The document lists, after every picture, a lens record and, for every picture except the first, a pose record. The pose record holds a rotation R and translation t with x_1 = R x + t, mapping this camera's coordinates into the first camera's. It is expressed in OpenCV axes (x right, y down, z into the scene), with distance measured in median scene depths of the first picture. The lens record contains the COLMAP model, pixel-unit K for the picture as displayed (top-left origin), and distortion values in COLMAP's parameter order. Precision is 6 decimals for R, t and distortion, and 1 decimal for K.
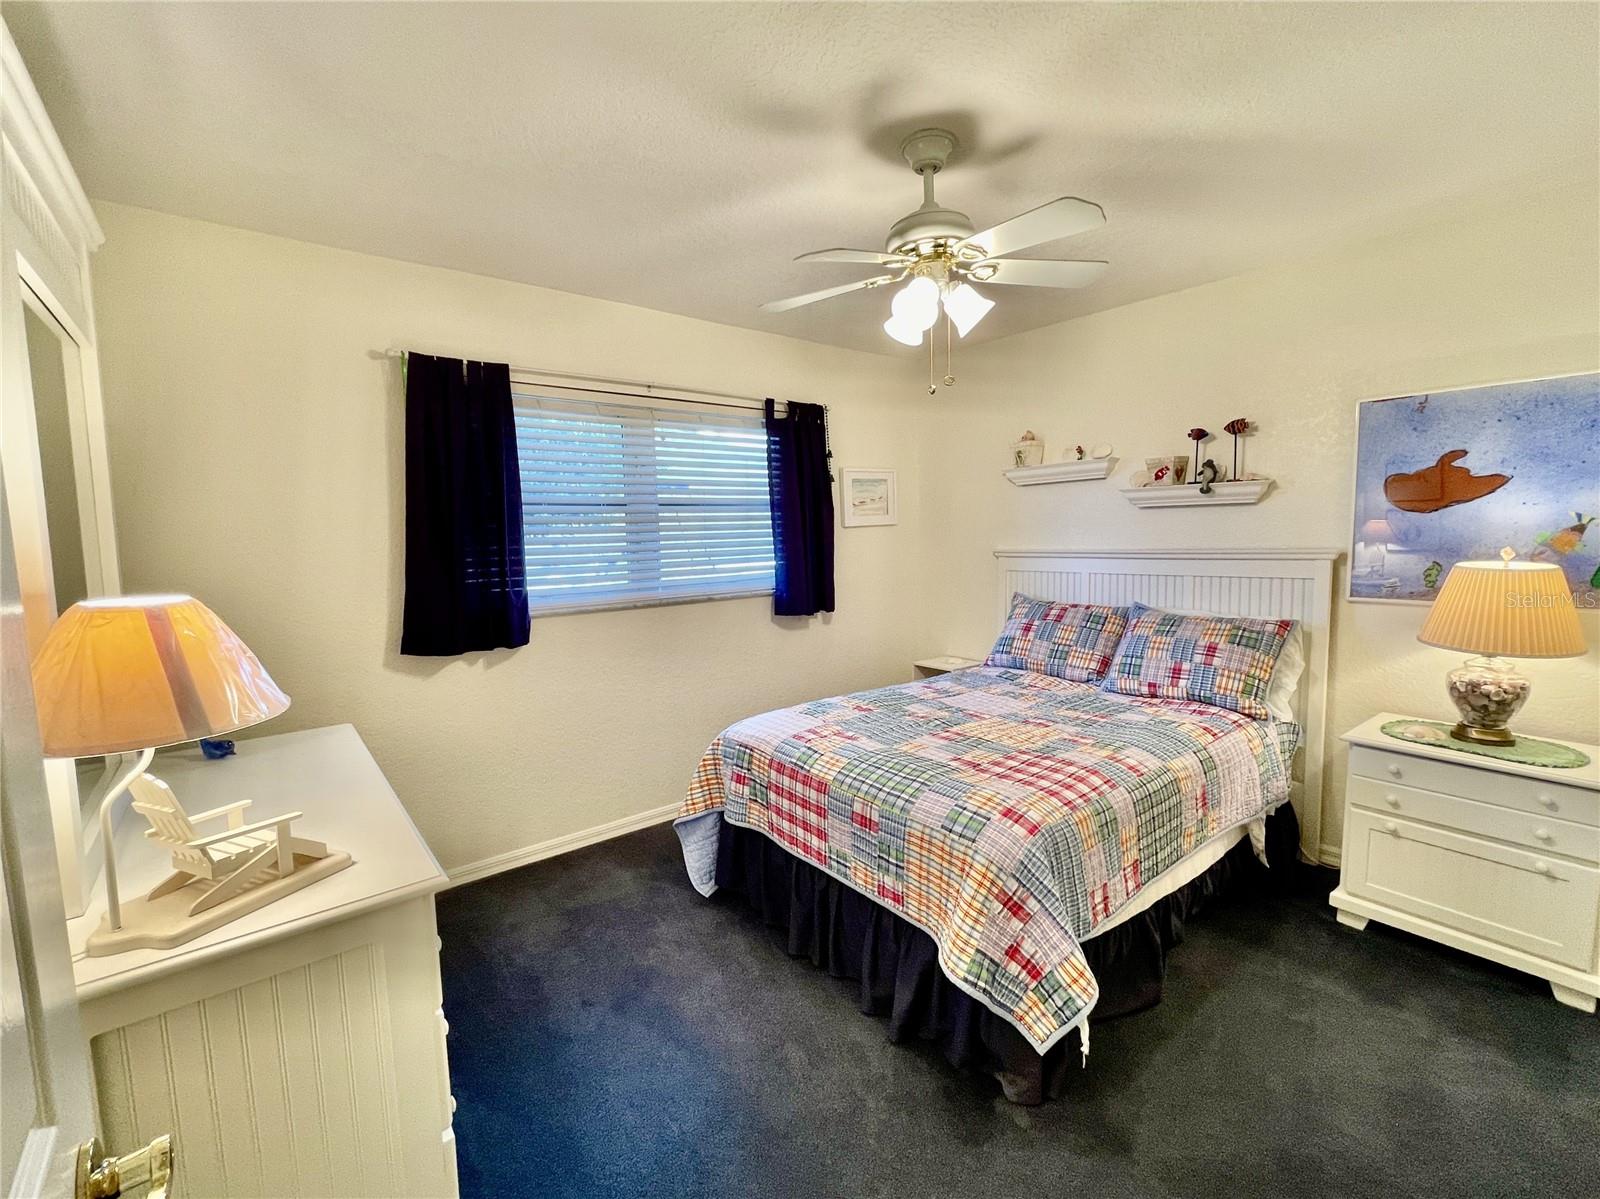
lens RADIAL K [[682.1, 0, 803.6], [0, 682.1, 599.8], [0, 0, 1]] dist [0.002406, -0.000324]
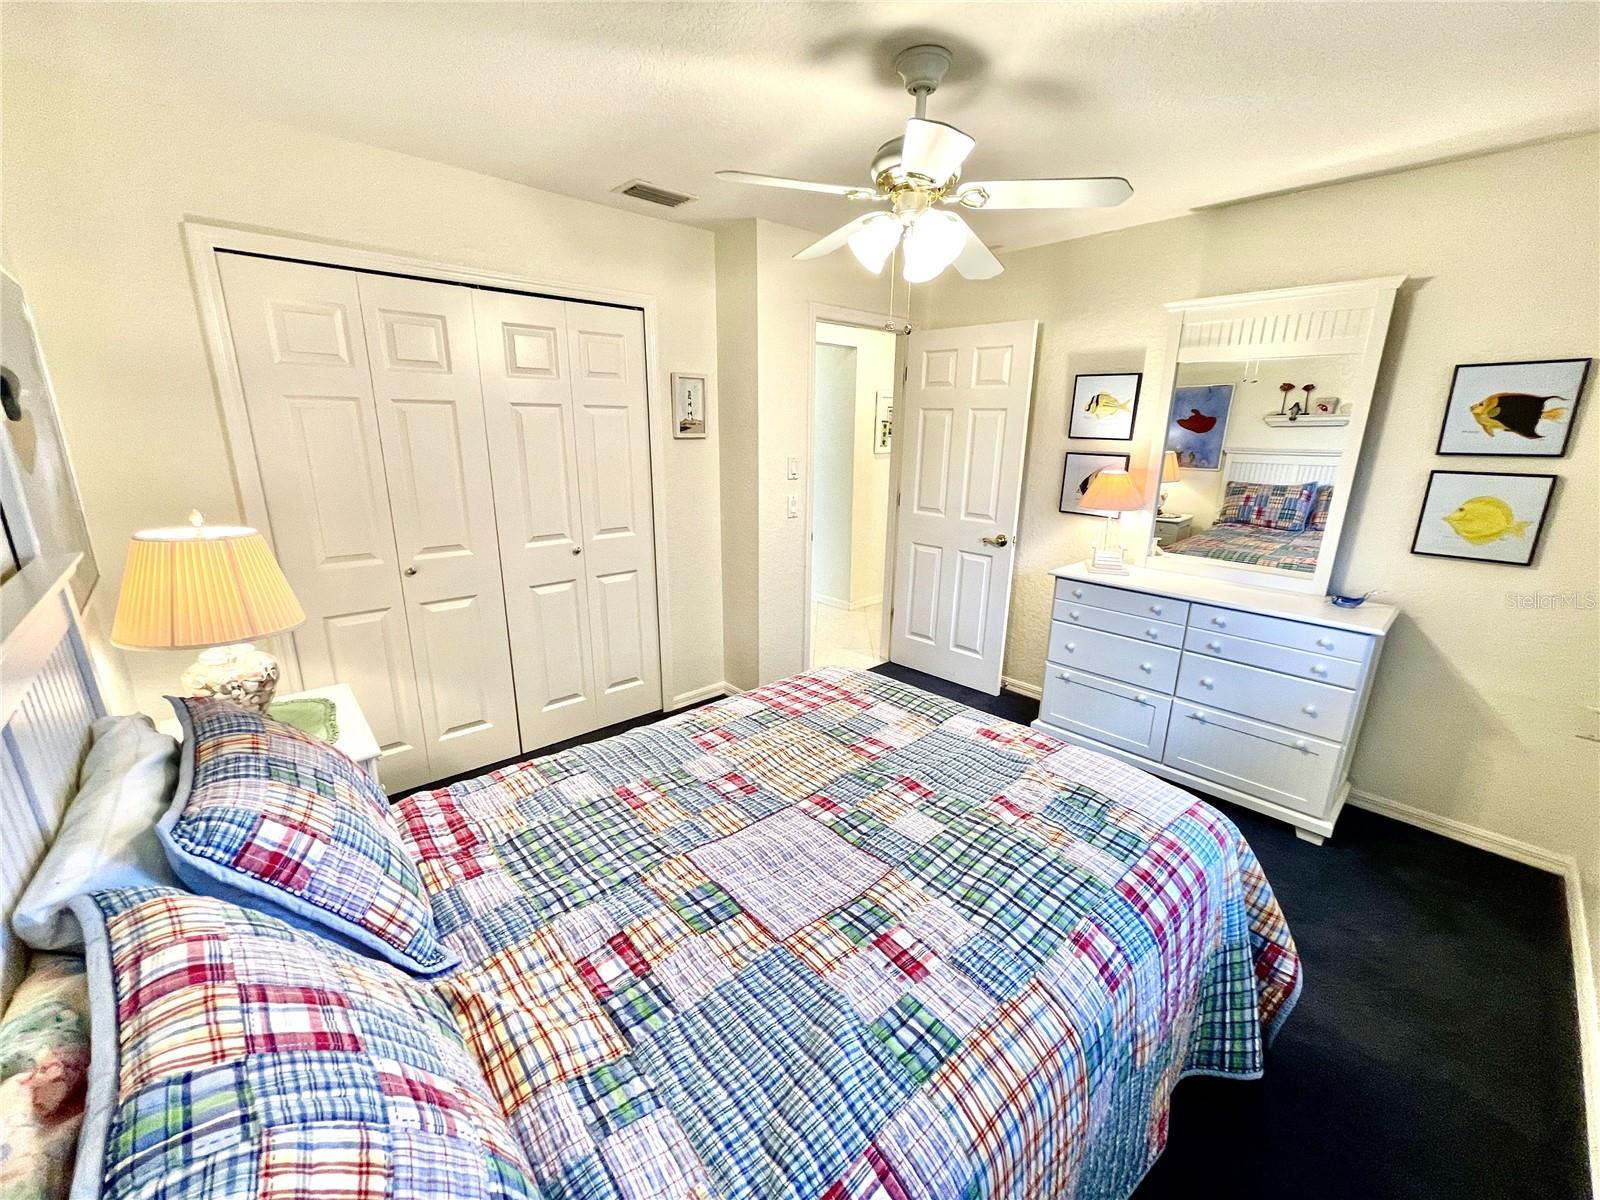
lens RADIAL K [[645.7, 0, 802.2], [0, 645.7, 599.7], [0, 0, 1]] dist [-0.000780, -0.000348]
pose [[-0.998166, 0.027200, -0.054086, 0.327963], [0.005923, 0.932978, 0.359885, -0.227133], [0.060250, 0.358904, -0.931428, 1.634866]]
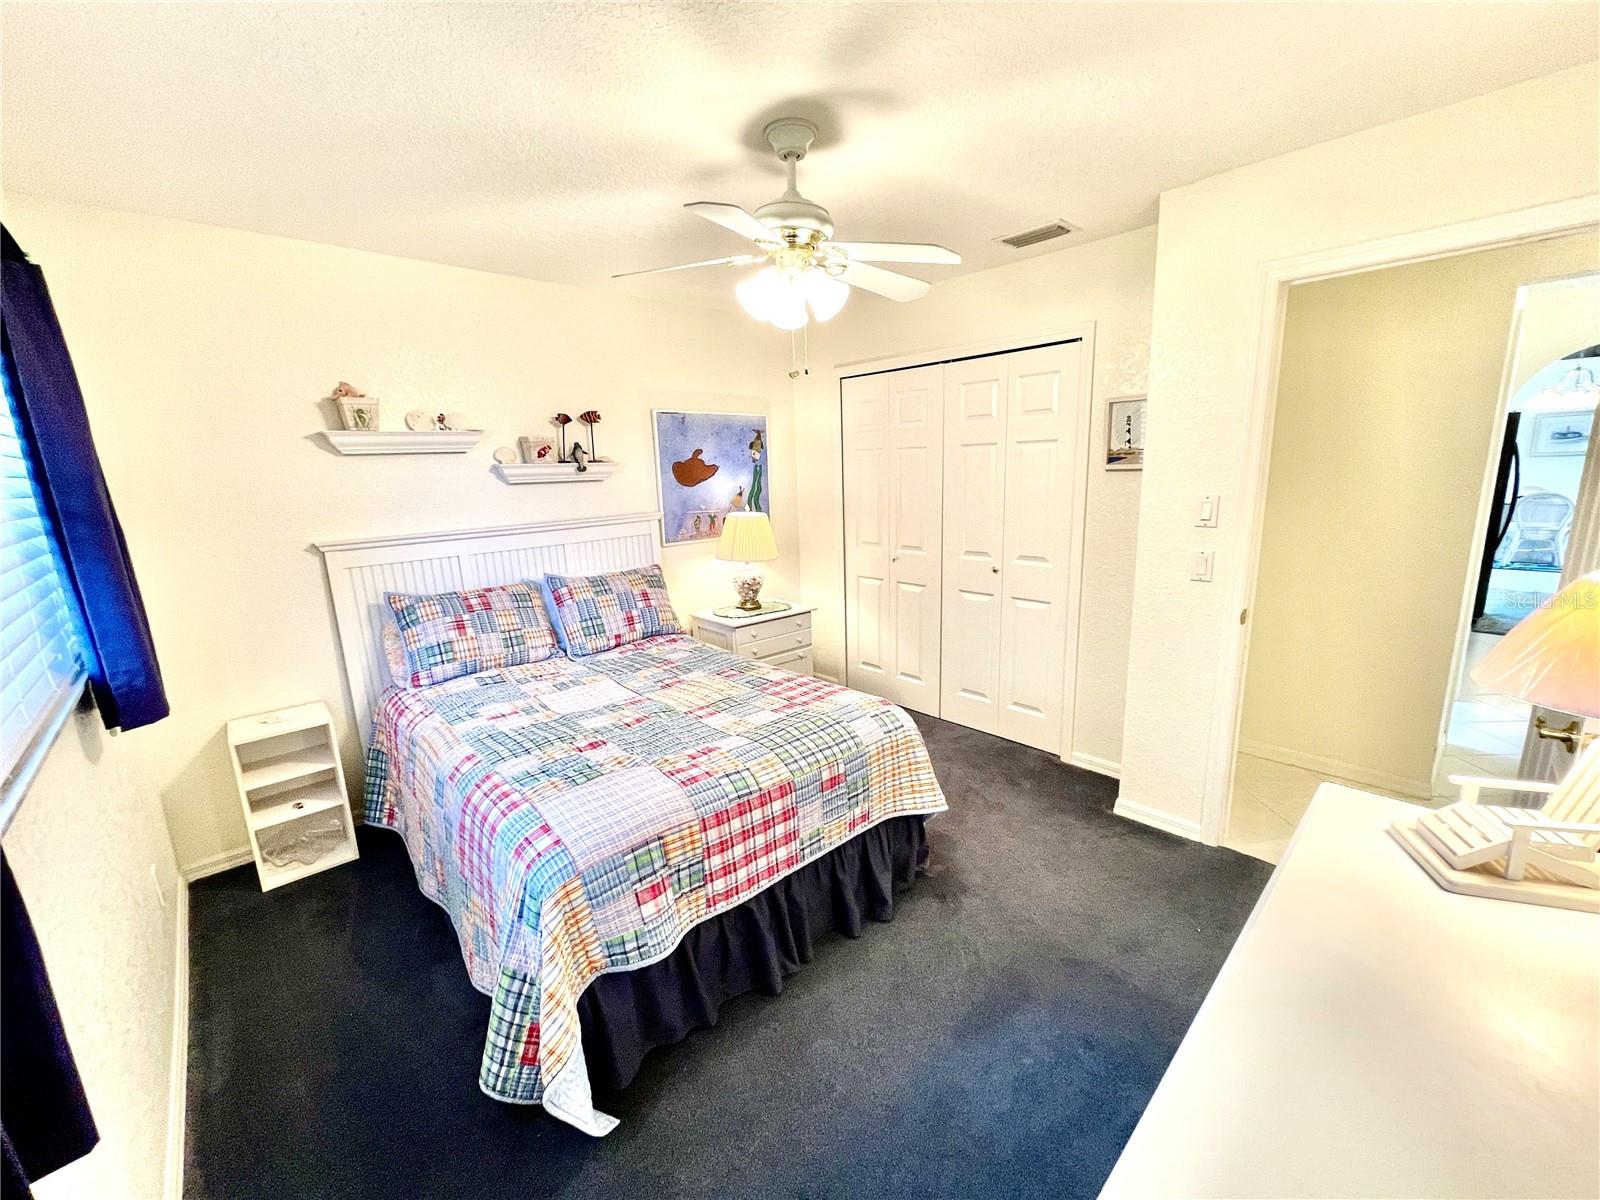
lens RADIAL K [[645.7, 0, 798.5], [0, 645.7, 601.2], [0, 0, 1]] dist [-0.000780, -0.000348]
pose [[-0.064068, -0.180441, 0.981497, -0.706725], [0.133368, 0.973147, 0.187612, -0.121260], [-0.988994, 0.142920, -0.038283, 0.881179]]
